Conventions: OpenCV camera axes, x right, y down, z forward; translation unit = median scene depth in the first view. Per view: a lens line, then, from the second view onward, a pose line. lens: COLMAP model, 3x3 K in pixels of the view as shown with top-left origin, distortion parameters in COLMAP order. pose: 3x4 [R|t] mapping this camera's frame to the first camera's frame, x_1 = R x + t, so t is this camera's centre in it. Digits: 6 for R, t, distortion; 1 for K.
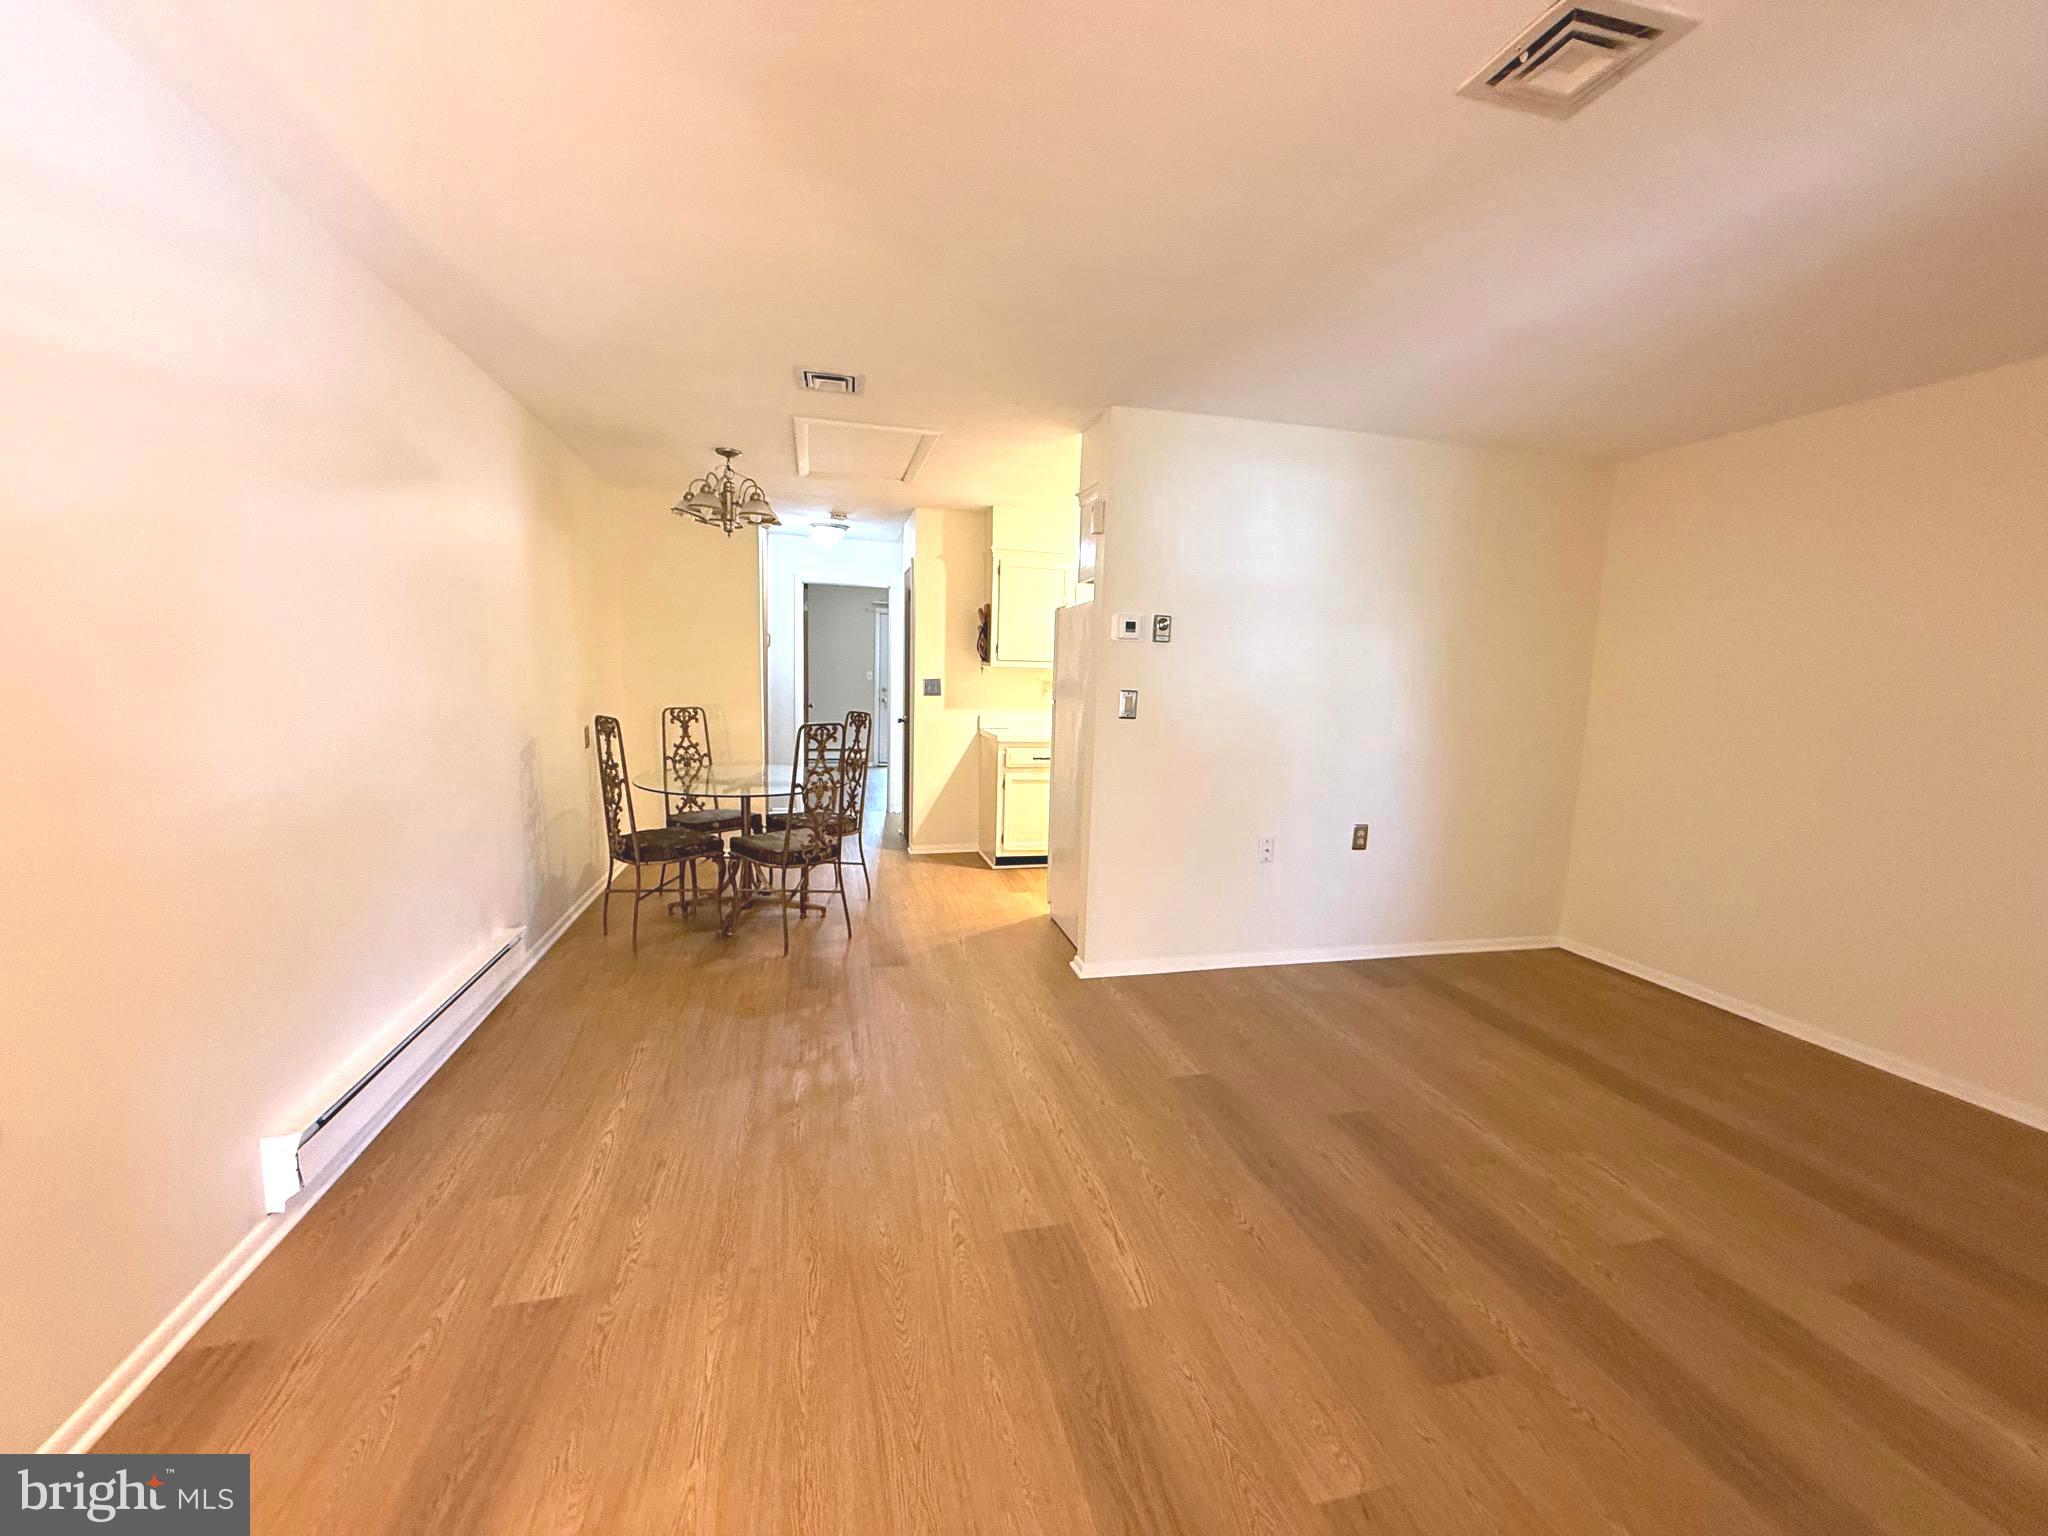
lens RADIAL K [[820.7, 0, 1016.9], [0, 820.7, 767.4], [0, 0, 1]] dist [0.000212, 0.000518]
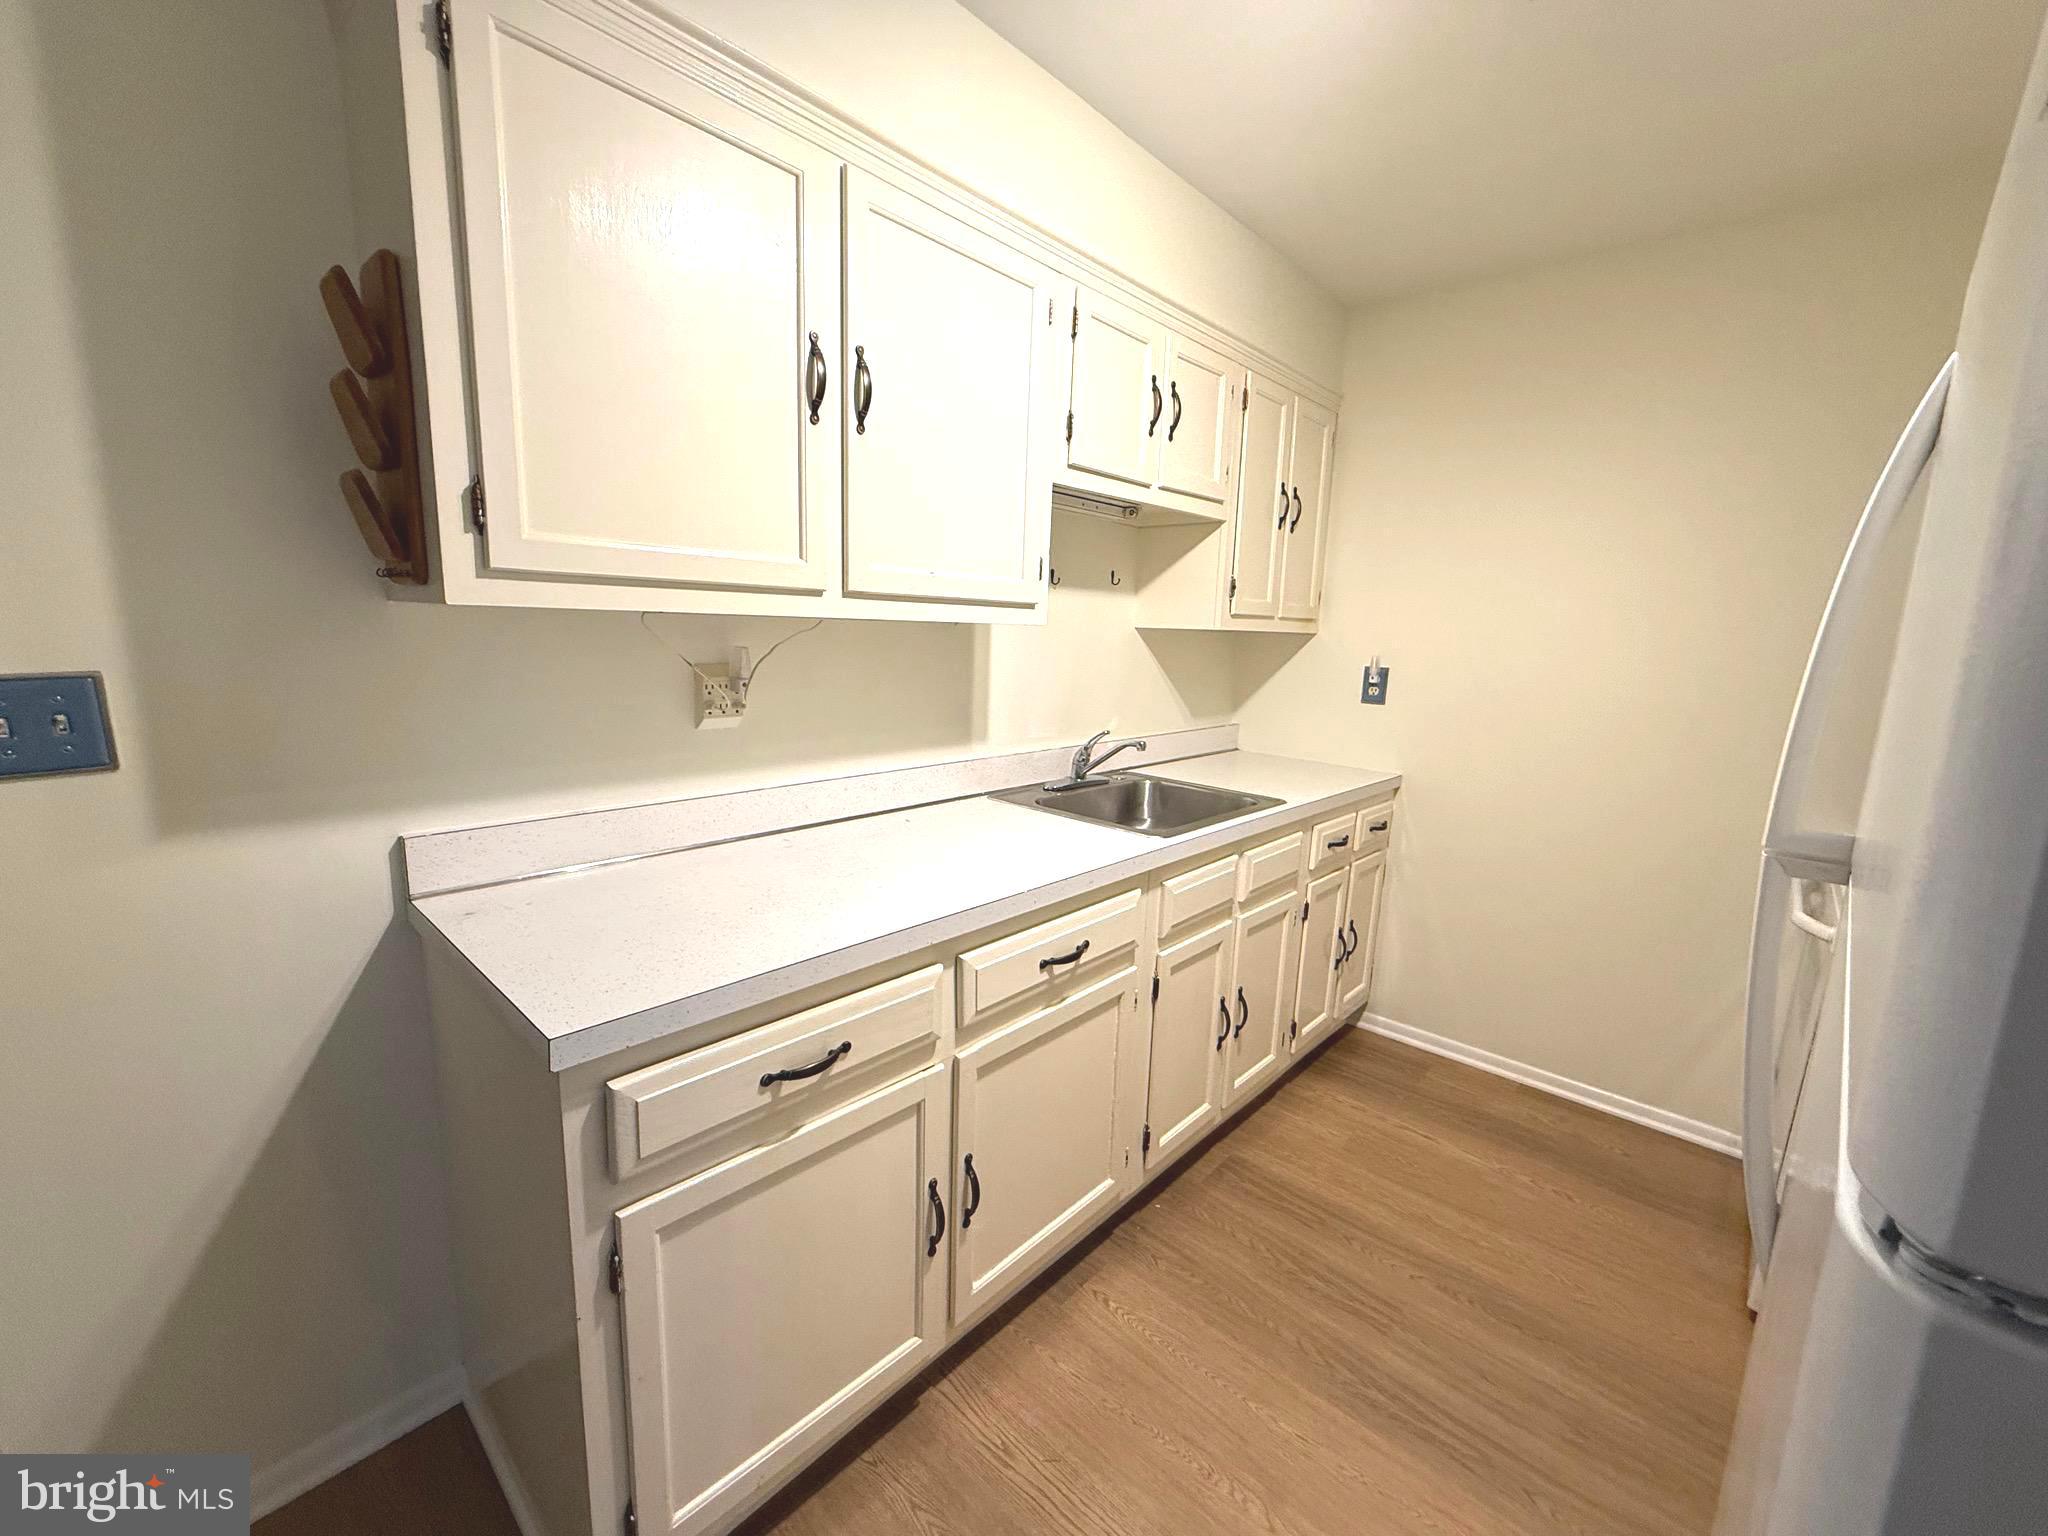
lens RADIAL K [[820.7, 0, 1049.4], [0, 820.7, 769.4], [0, 0, 1]] dist [0.000212, 0.000518]
pose [[0.827843, -0.098744, 0.552201, -0.034663], [0.067573, 0.994771, 0.076580, -0.128909], [-0.556875, -0.026082, 0.830187, 1.088242]]
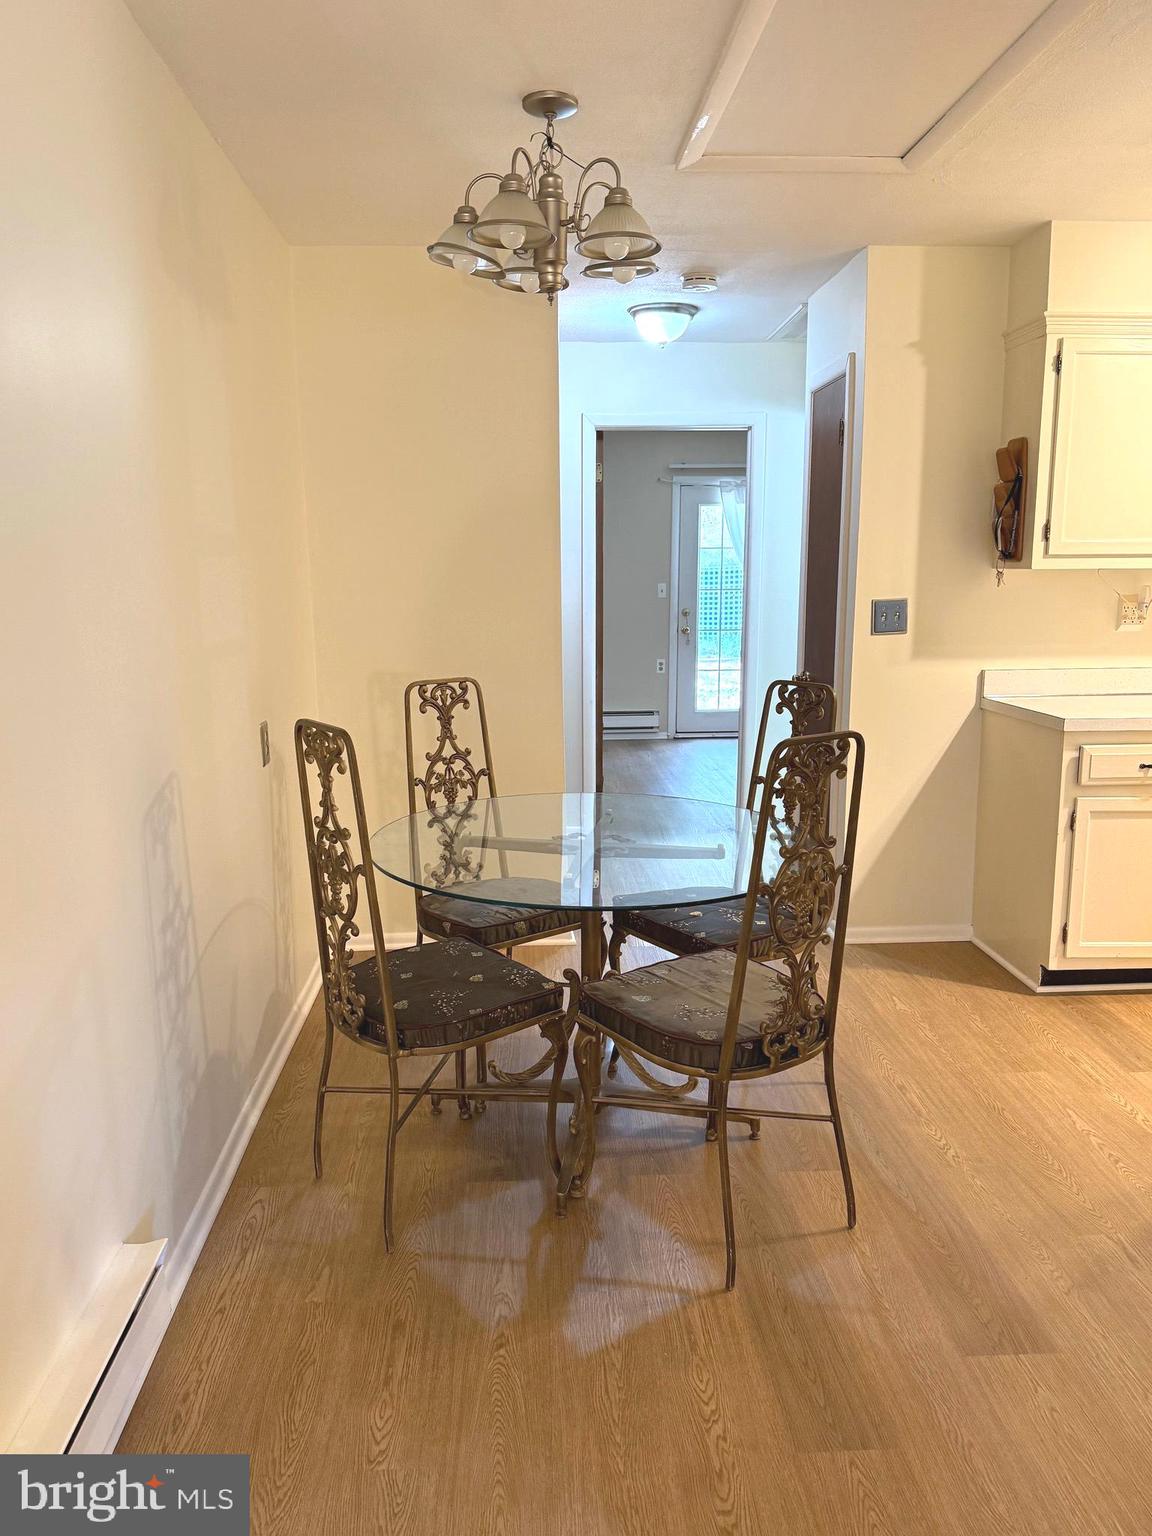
lens RADIAL K [[1159.6, 0, 559.2], [0, 1159.6, 773.3], [0, 0, 1]] dist [0.055815, -0.019935]
pose [[0.979713, 0.000112, -0.200407, -0.231909], [0.010412, 0.998621, 0.051459, -0.060757], [0.200137, -0.052501, 0.978360, 0.384195]]
